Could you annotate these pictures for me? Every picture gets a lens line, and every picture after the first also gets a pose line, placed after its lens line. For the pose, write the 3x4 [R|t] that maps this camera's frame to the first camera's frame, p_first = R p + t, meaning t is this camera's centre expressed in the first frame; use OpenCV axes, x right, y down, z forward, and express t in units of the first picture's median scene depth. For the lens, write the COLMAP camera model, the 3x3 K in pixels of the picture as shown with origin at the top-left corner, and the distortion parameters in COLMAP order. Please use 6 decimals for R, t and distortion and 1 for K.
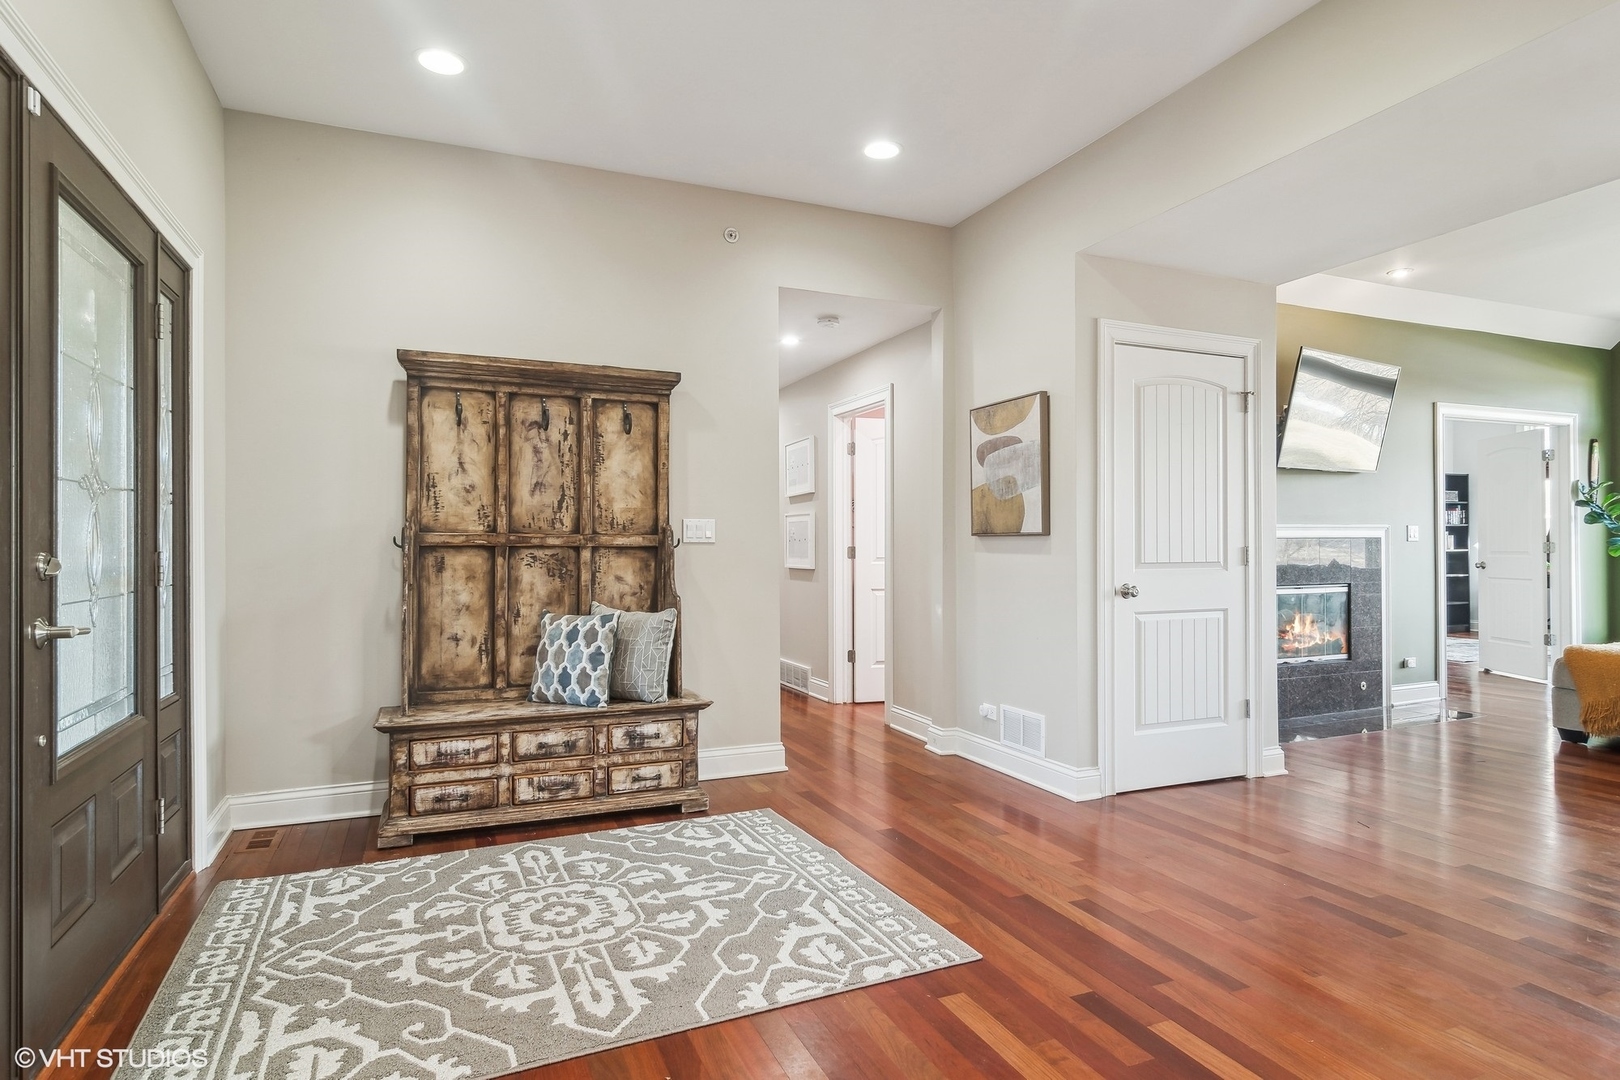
lens RADIAL K [[887.2, 0, 805.7], [0, 887.2, 541.0], [0, 0, 1]] dist [-0.000476, 0.000769]
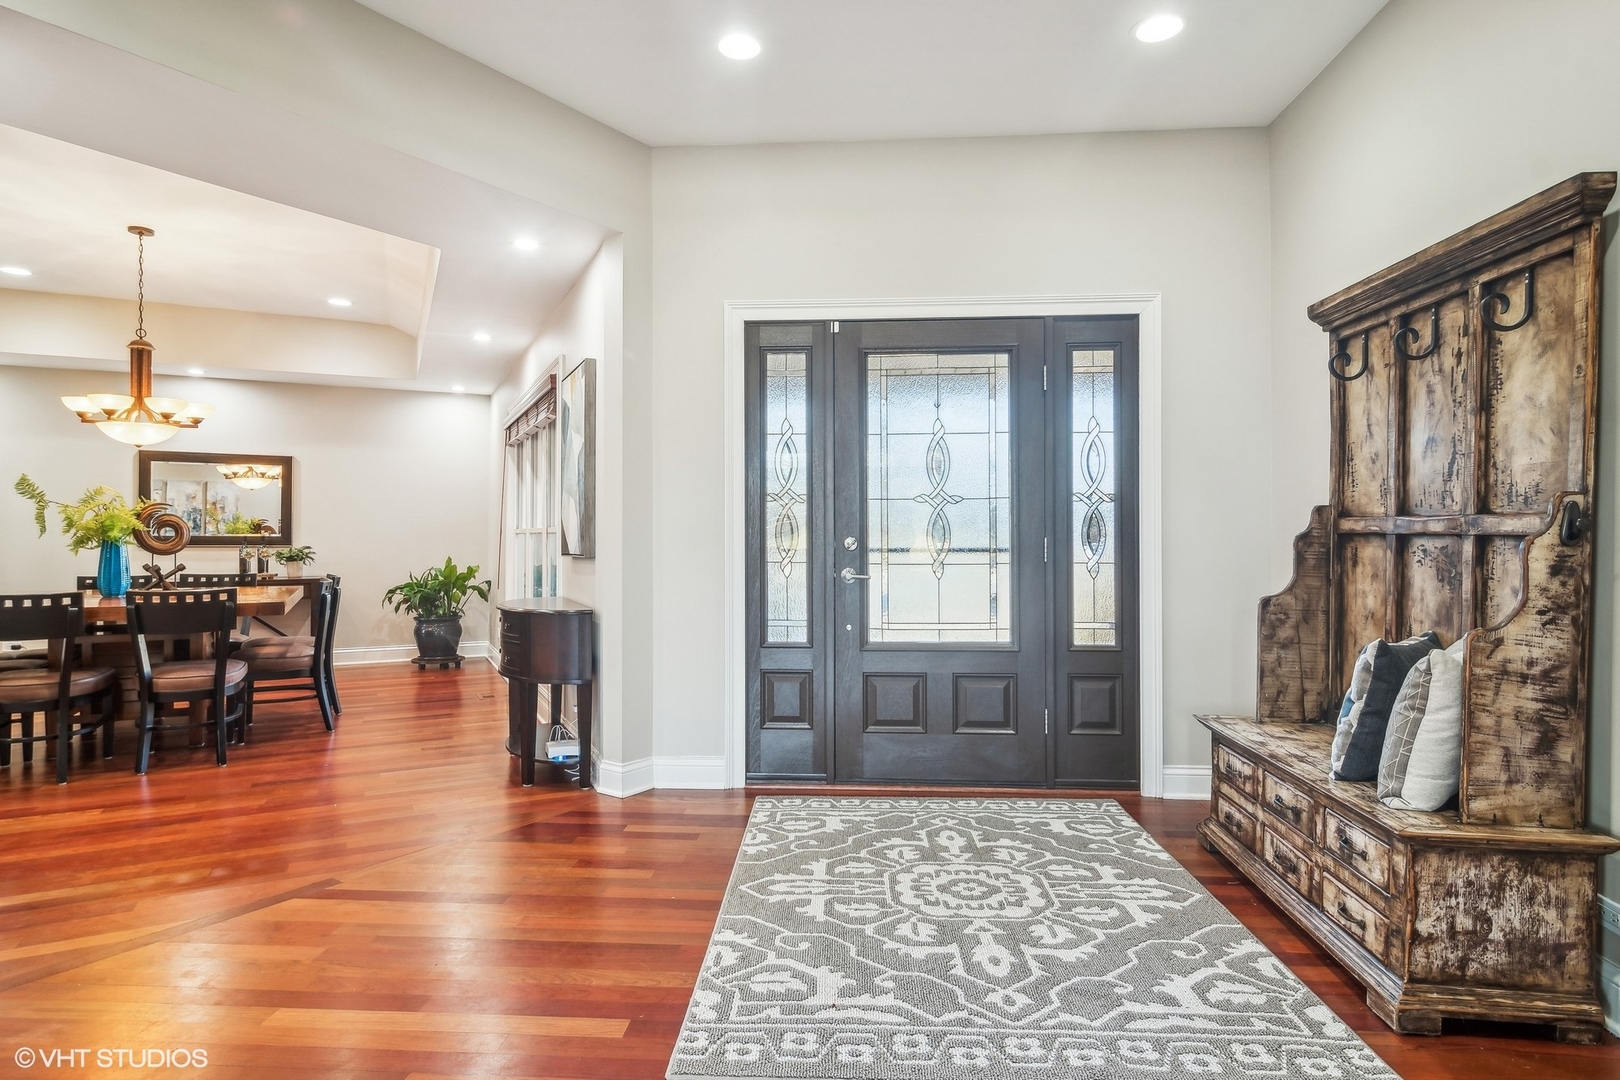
lens RADIAL K [[887.2, 0, 805.7], [0, 887.2, 541.0], [0, 0, 1]] dist [-0.000476, 0.000769]
pose [[-0.452174, 0.008659, -0.891888, 0.579146], [0.006115, 0.999959, 0.006608, 0.004072], [0.891909, -0.002466, -0.452209, 1.028997]]
